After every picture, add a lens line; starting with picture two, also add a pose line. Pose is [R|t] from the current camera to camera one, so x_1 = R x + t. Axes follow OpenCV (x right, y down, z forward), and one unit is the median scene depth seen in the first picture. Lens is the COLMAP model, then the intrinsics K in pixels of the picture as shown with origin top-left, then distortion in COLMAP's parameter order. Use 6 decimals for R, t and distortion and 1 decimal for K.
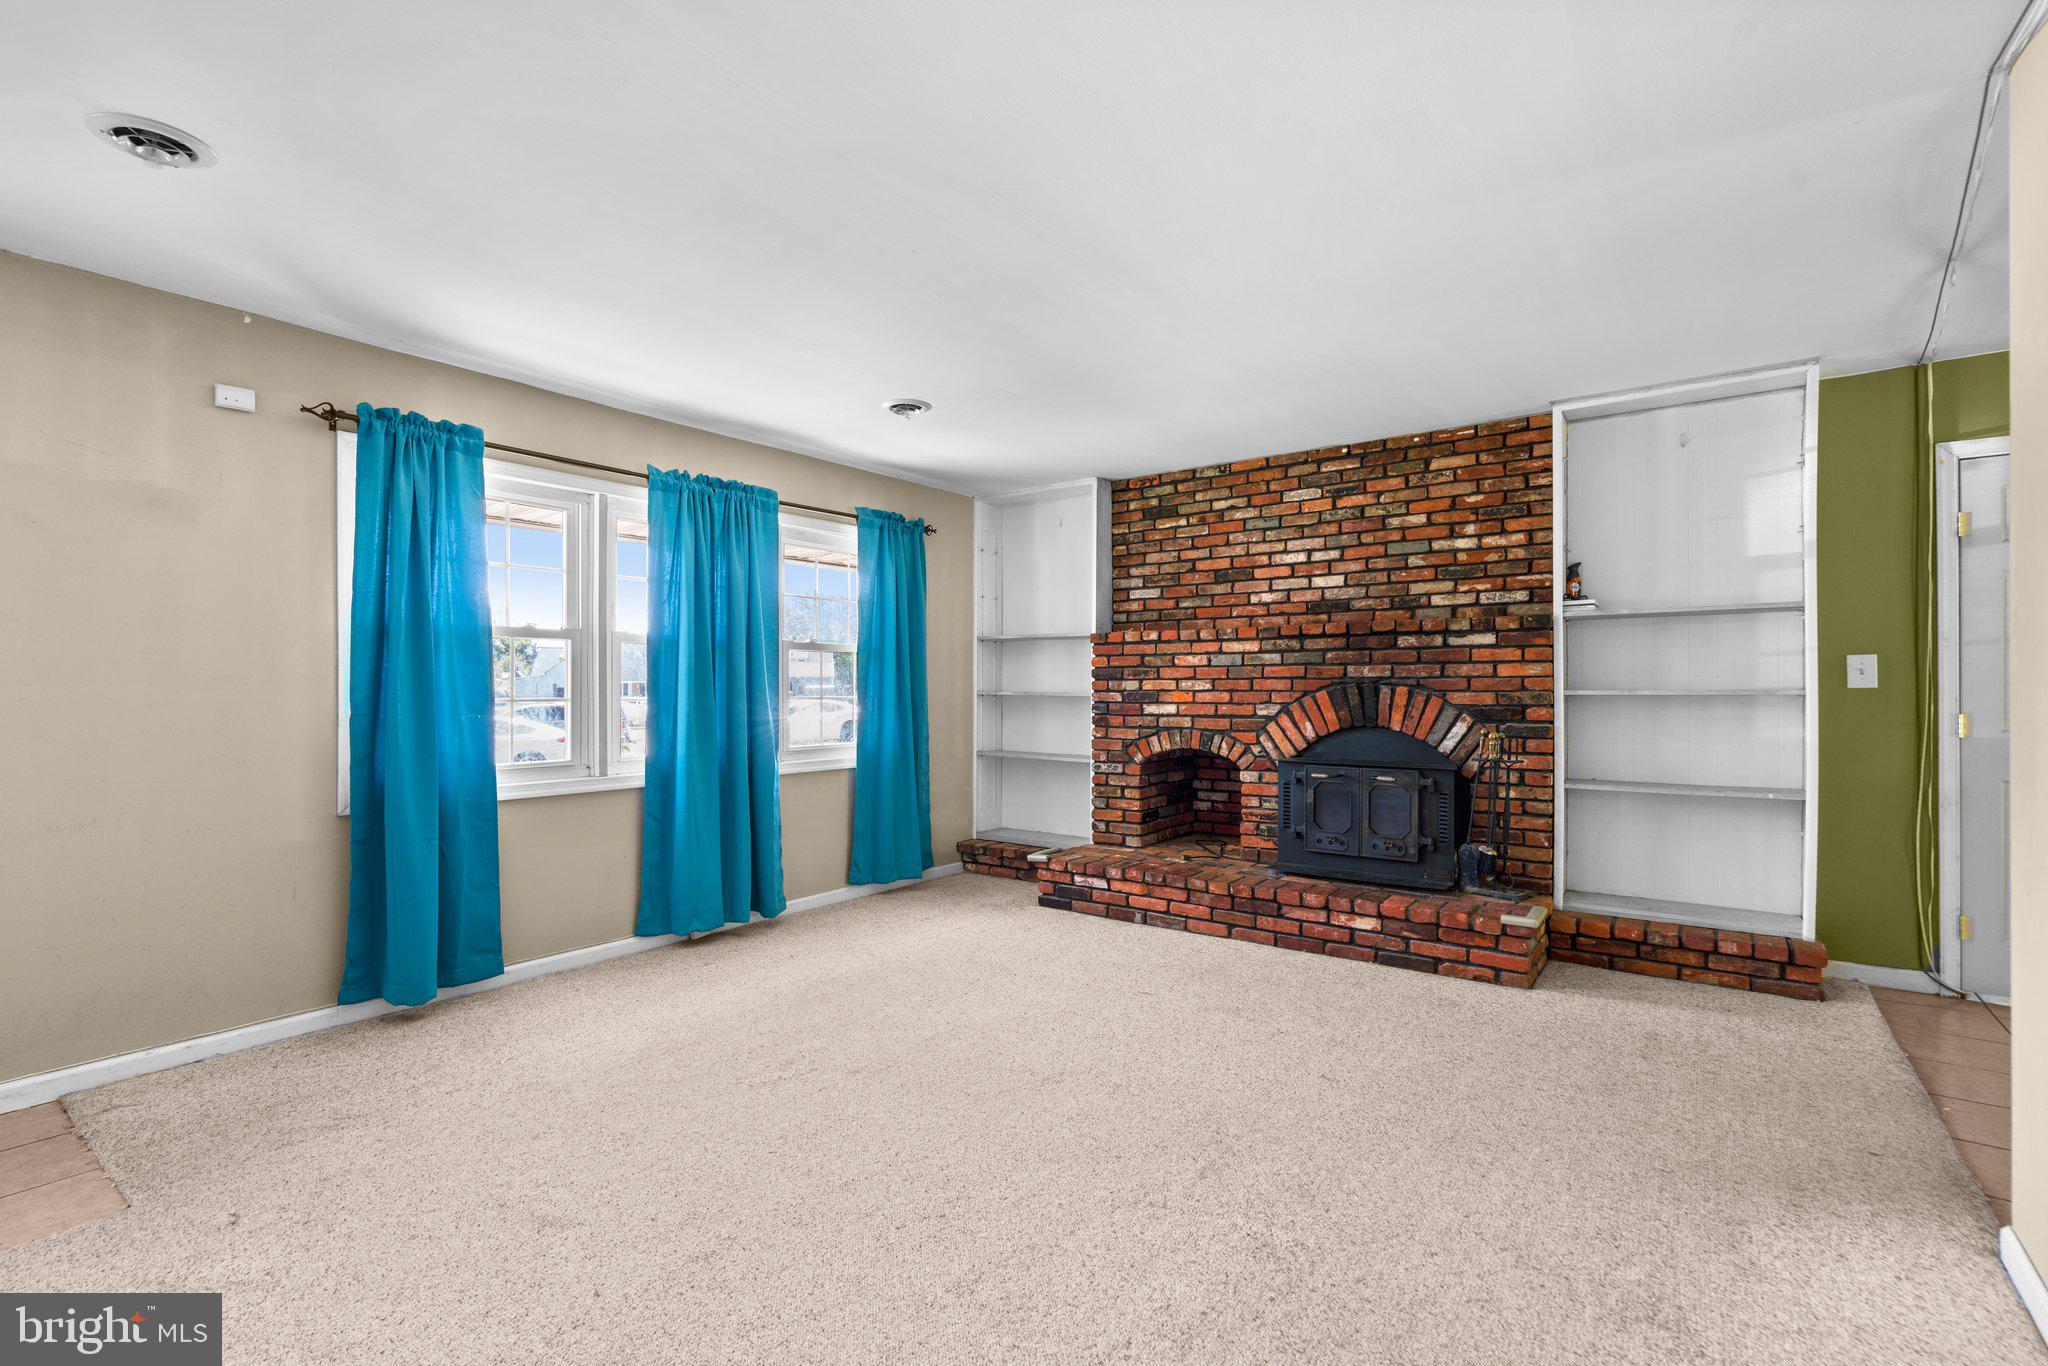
lens RADIAL K [[926.0, 0, 1033.1], [0, 926.0, 680.2], [0, 0, 1]] dist [-0.006399, 0.000480]
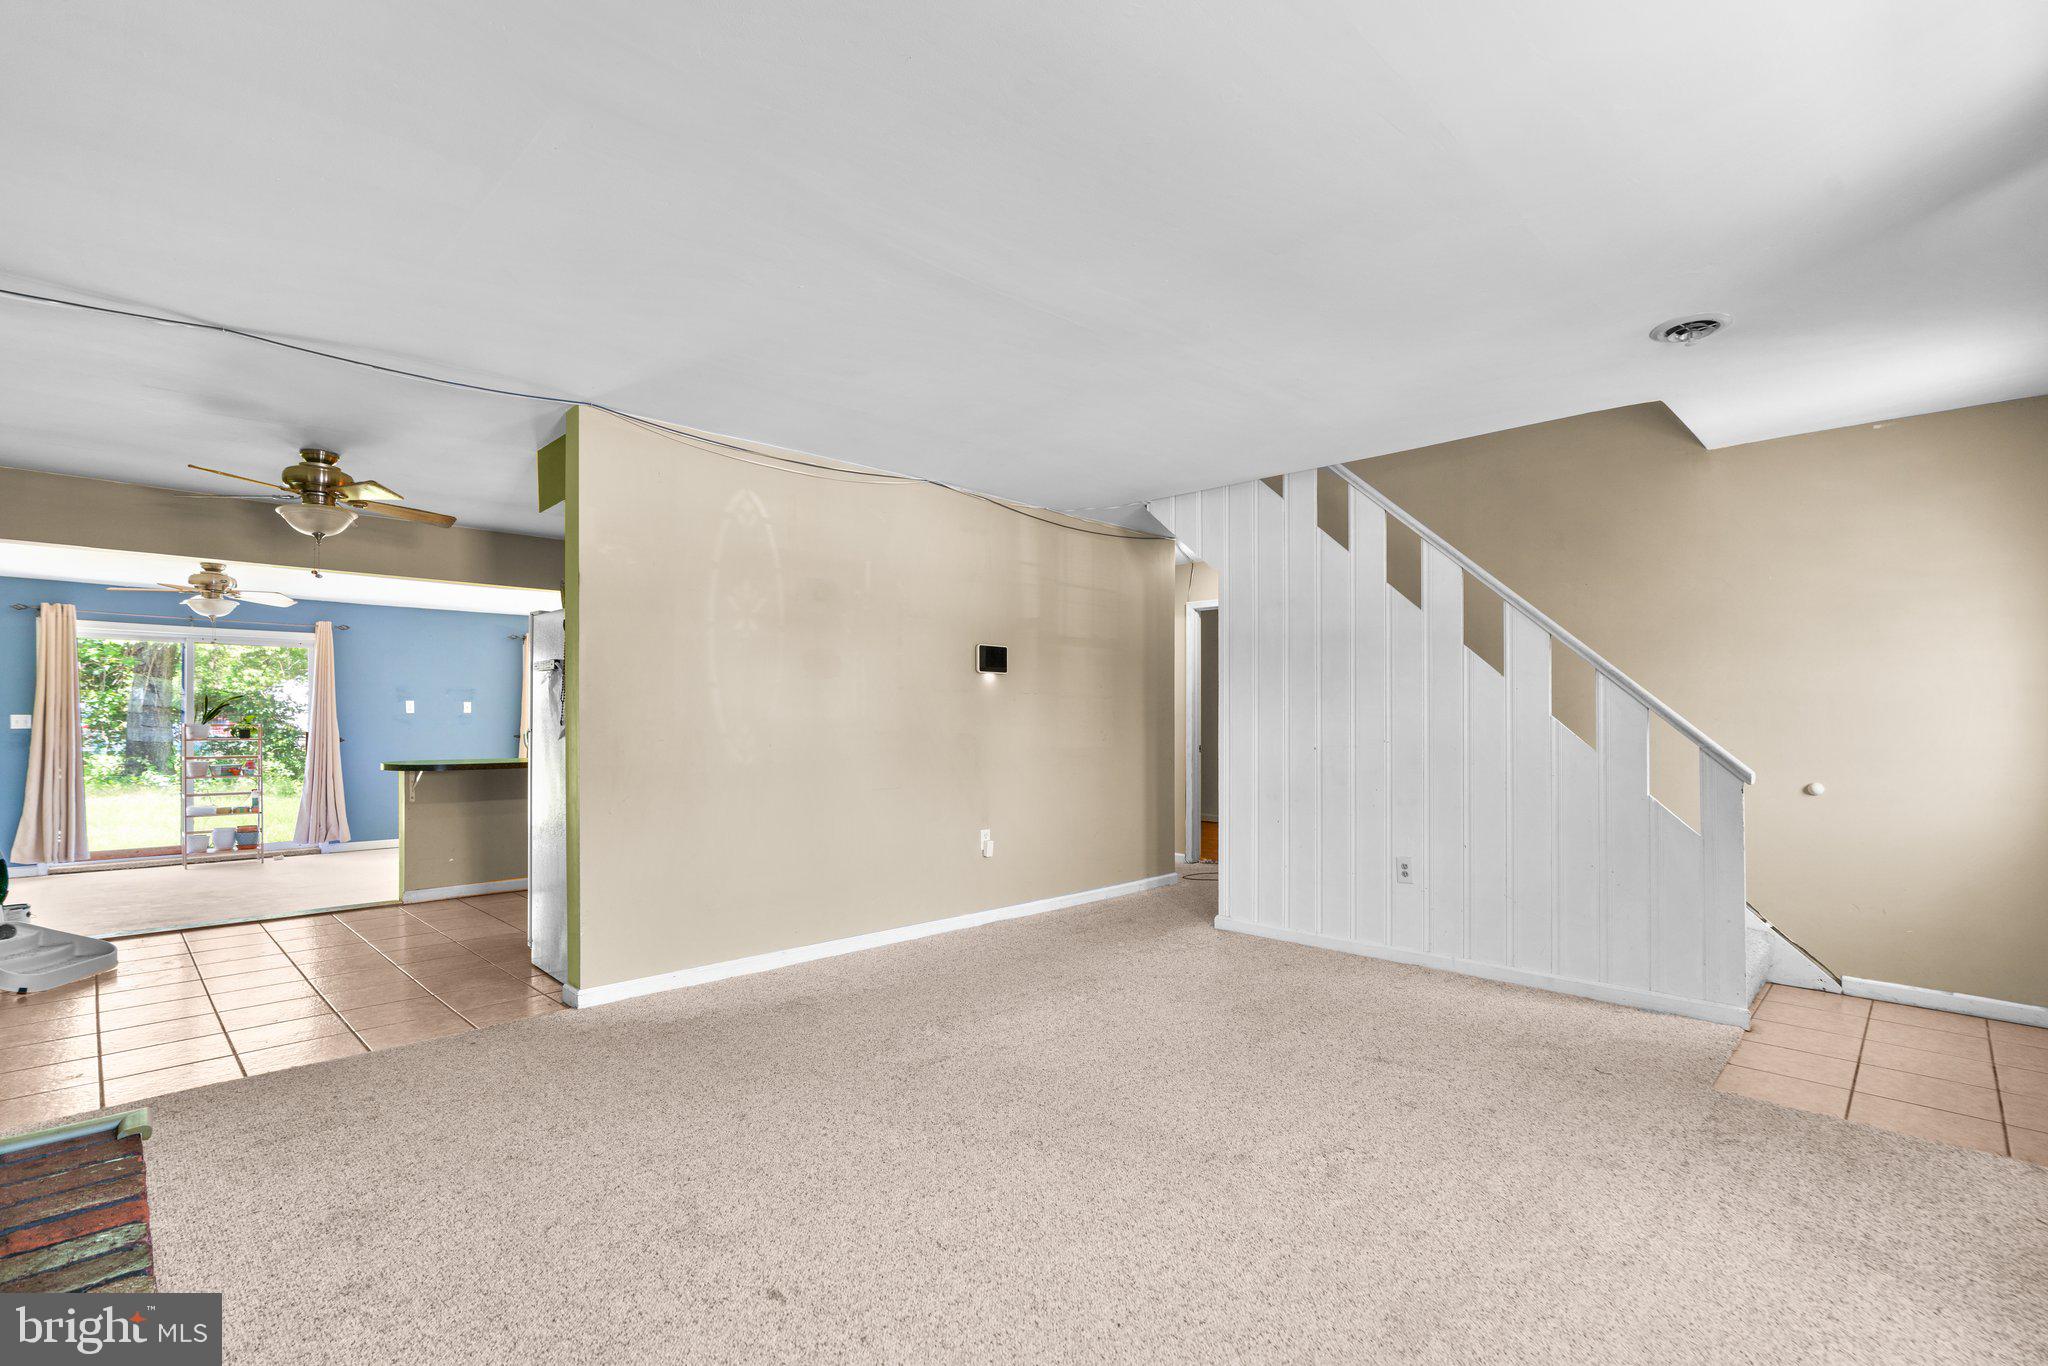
lens RADIAL K [[928.4, 0, 1029.8], [0, 928.4, 722.5], [0, 0, 1]] dist [-0.023441, 0.013377]
pose [[-0.989237, -0.001837, 0.146312, -0.074199], [-0.002730, 0.999979, -0.005903, 0.012952], [-0.146298, -0.006239, -0.989221, 1.155274]]
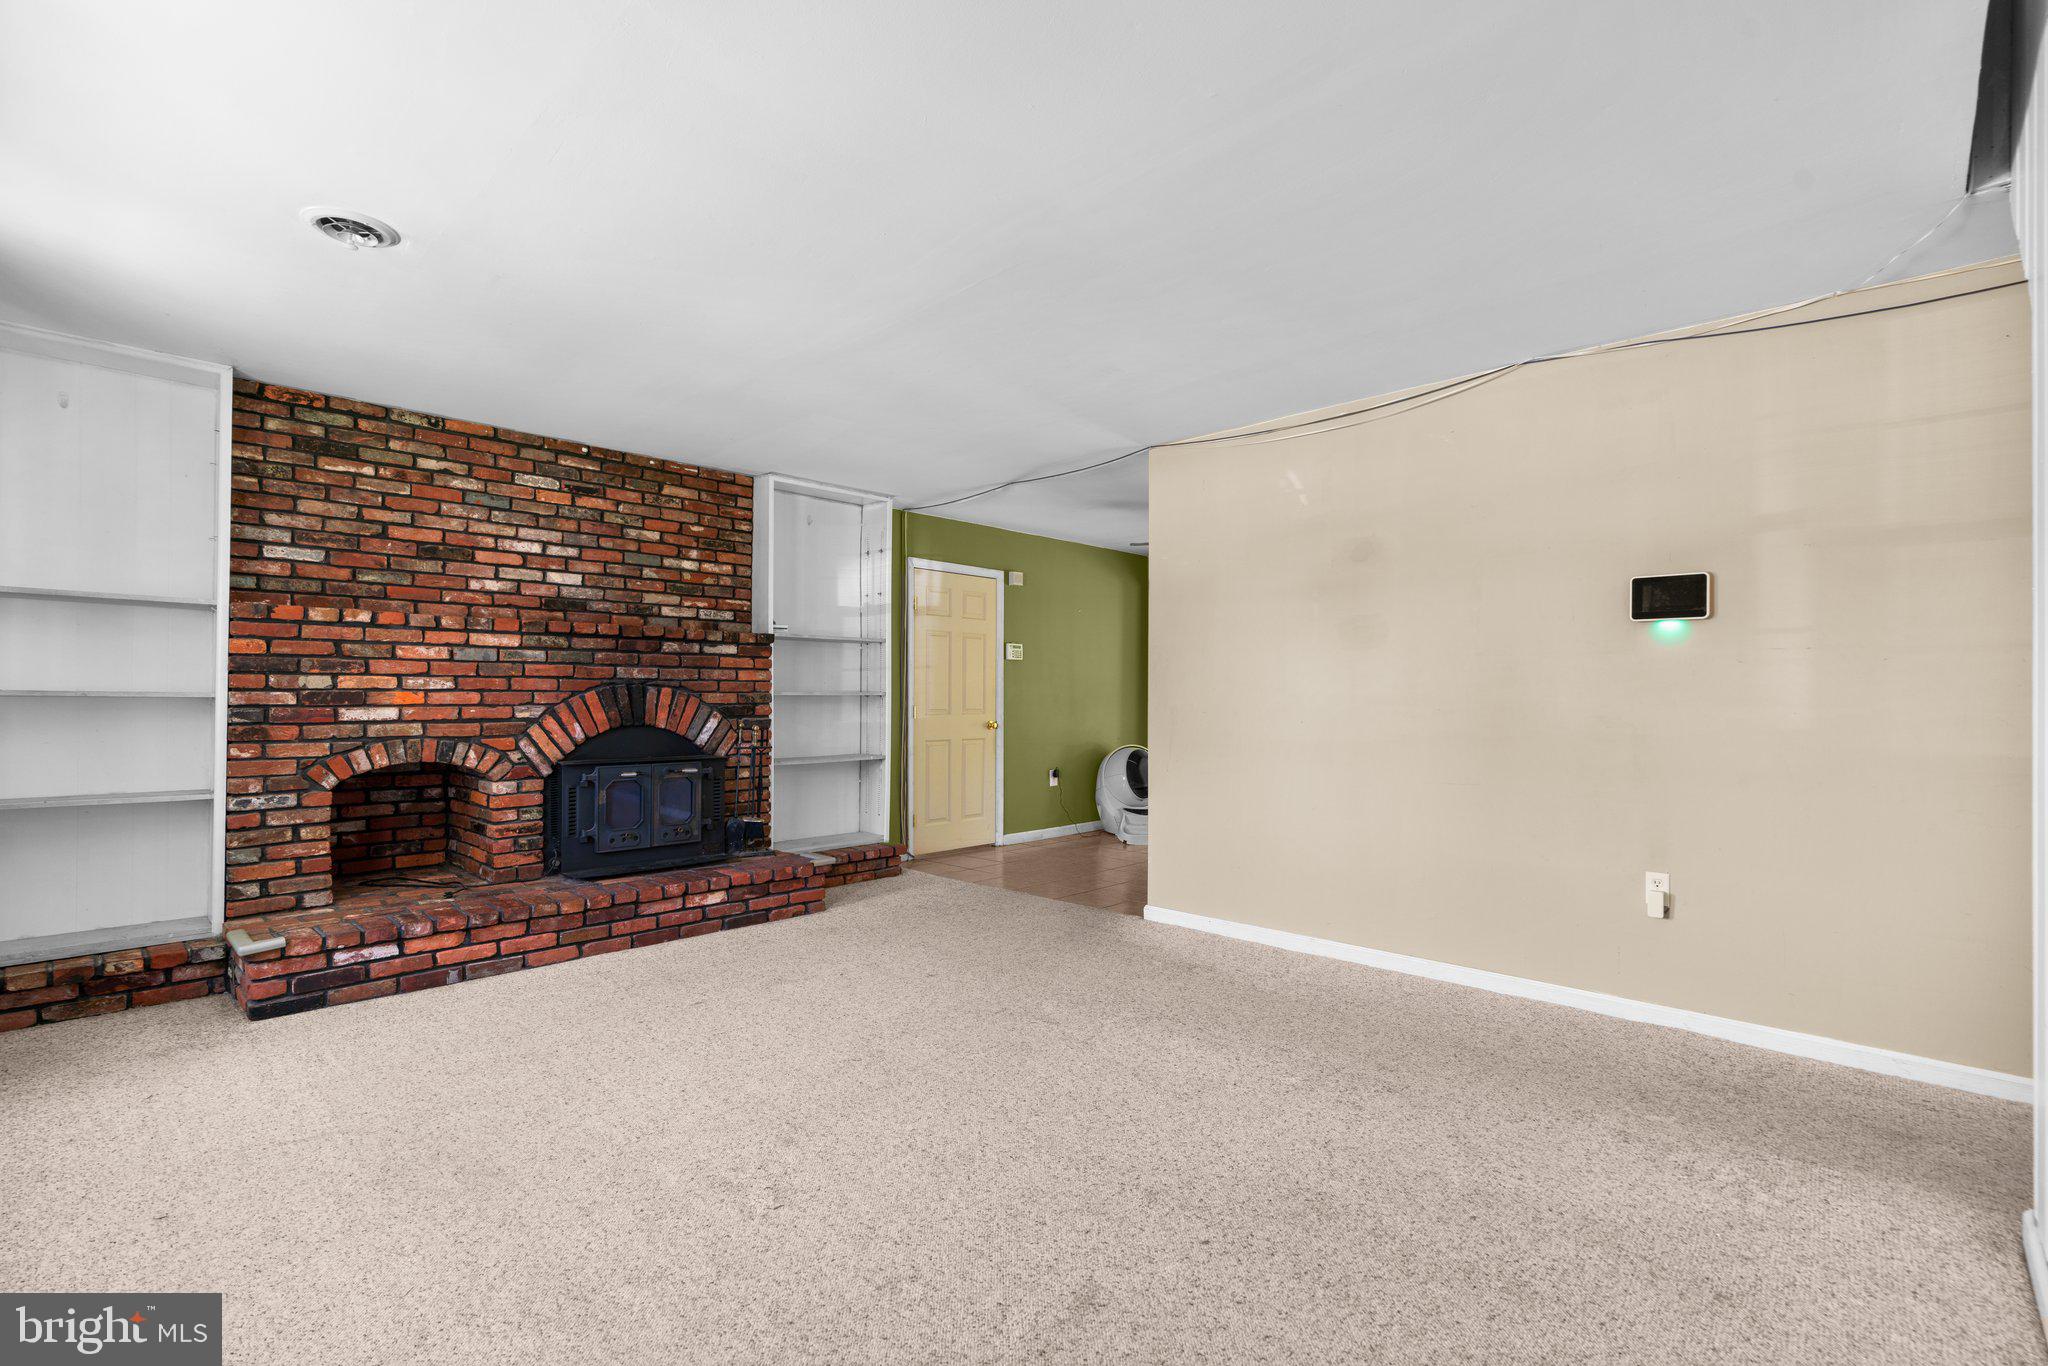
lens RADIAL K [[920.9, 0, 1031.7], [0, 920.9, 686.8], [0, 0, 1]] dist [-0.019637, 0.012011]
pose [[0.121348, 0.010654, 0.992553, -0.609224], [-0.013640, 0.999866, -0.009065, 0.009381], [-0.992516, -0.012439, 0.121477, 0.418442]]
